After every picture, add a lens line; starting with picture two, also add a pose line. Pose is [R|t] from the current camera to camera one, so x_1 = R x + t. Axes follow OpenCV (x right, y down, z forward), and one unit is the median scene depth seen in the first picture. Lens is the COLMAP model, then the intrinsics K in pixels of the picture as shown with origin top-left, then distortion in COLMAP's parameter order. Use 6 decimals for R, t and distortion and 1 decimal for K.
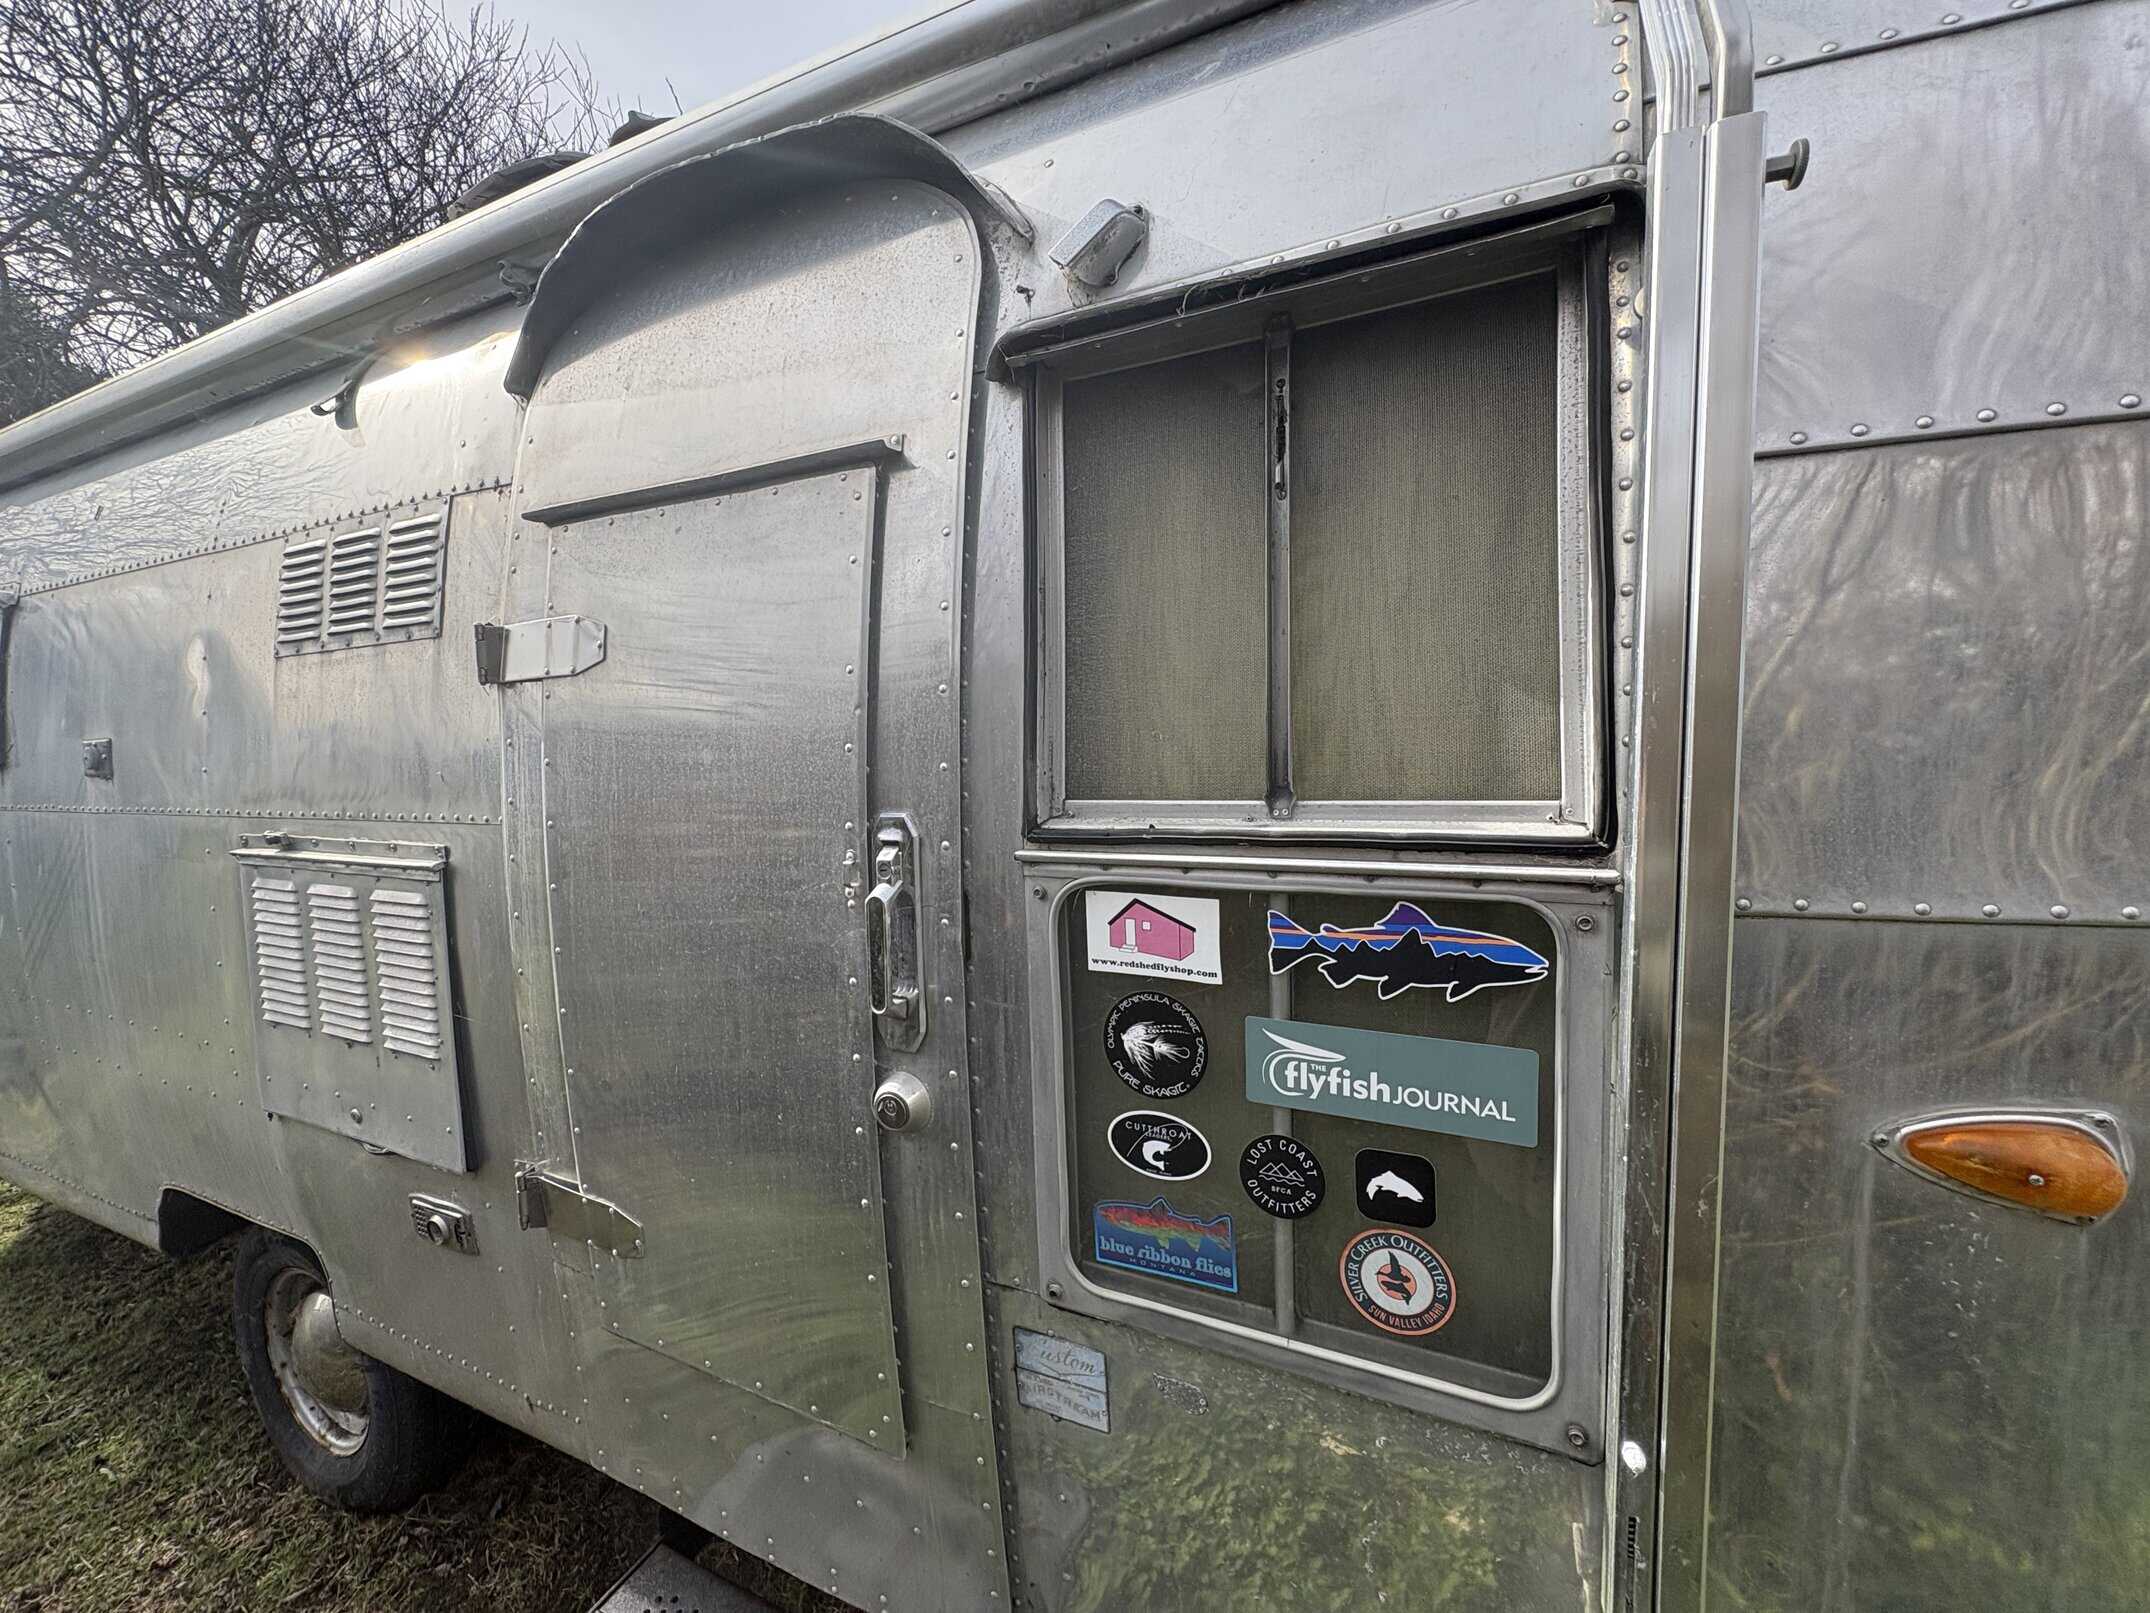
lens RADIAL K [[860.6, 0, 1075.0], [0, 860.6, 806.5], [0, 0, 1]] dist [-0.000147, 0.000482]
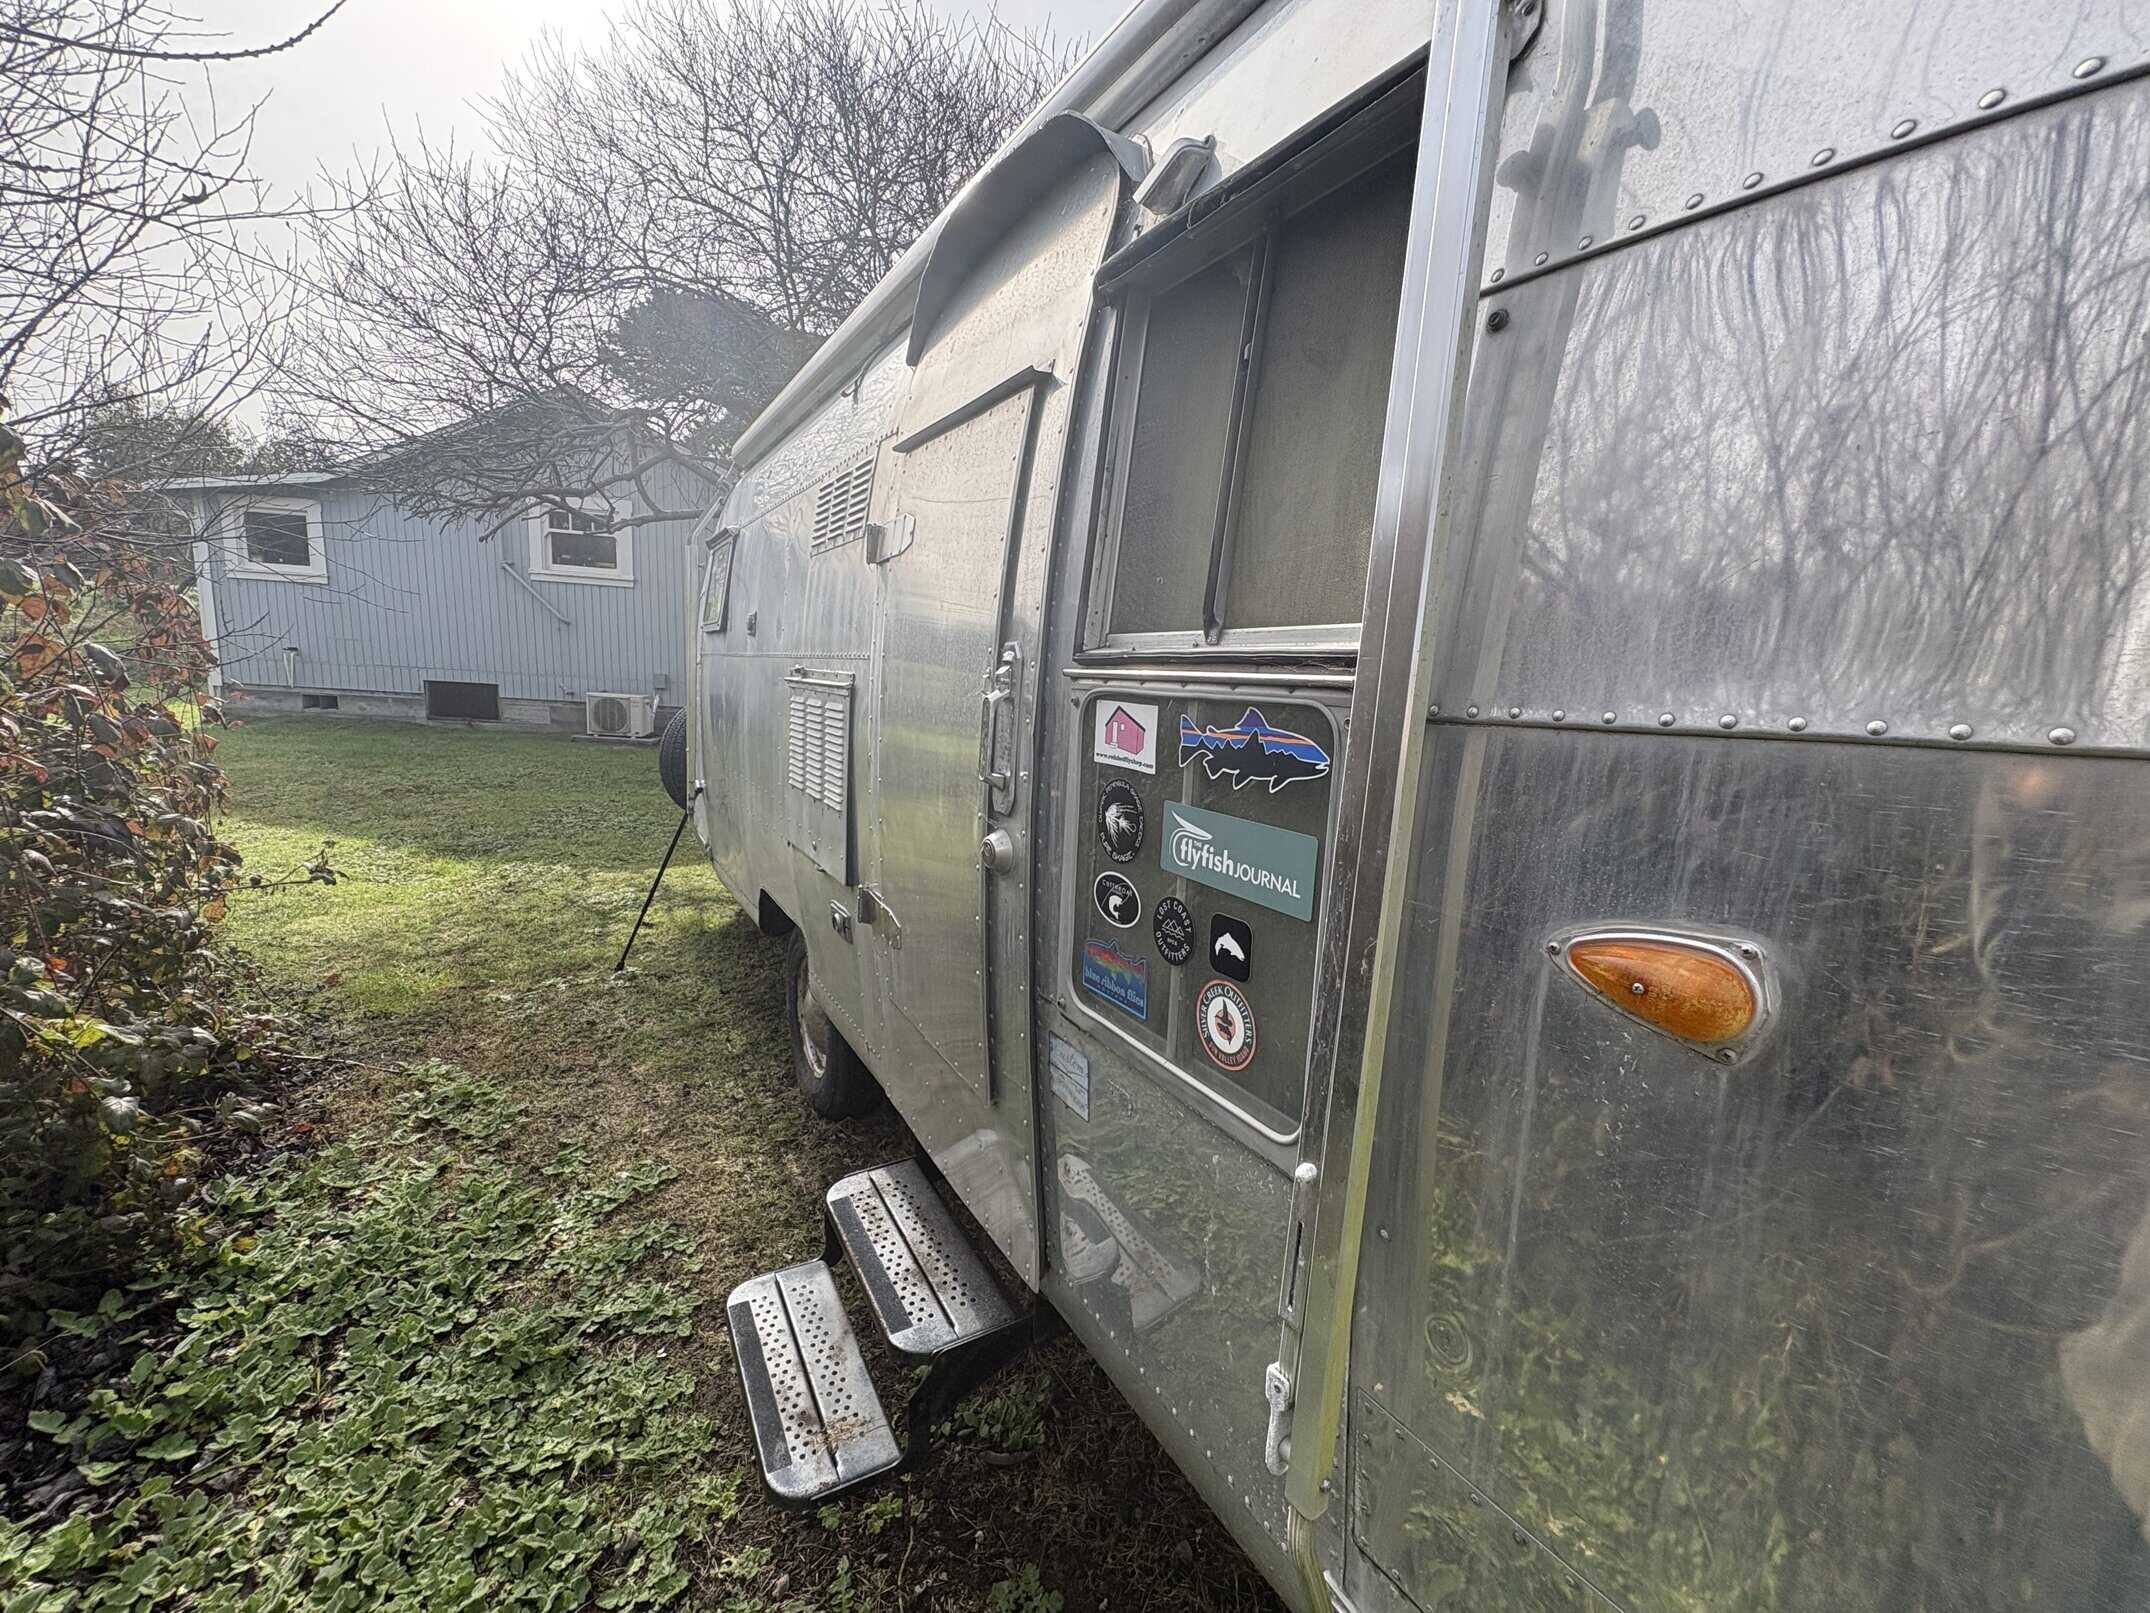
lens RADIAL K [[860.6, 0, 1075.0], [0, 860.6, 806.5], [0, 0, 1]] dist [-0.000147, 0.000482]
pose [[0.826242, 0.150788, -0.542759, 0.767493], [-0.121142, 0.988527, 0.090216, 0.153149], [0.550136, -0.008789, 0.835029, -0.124829]]
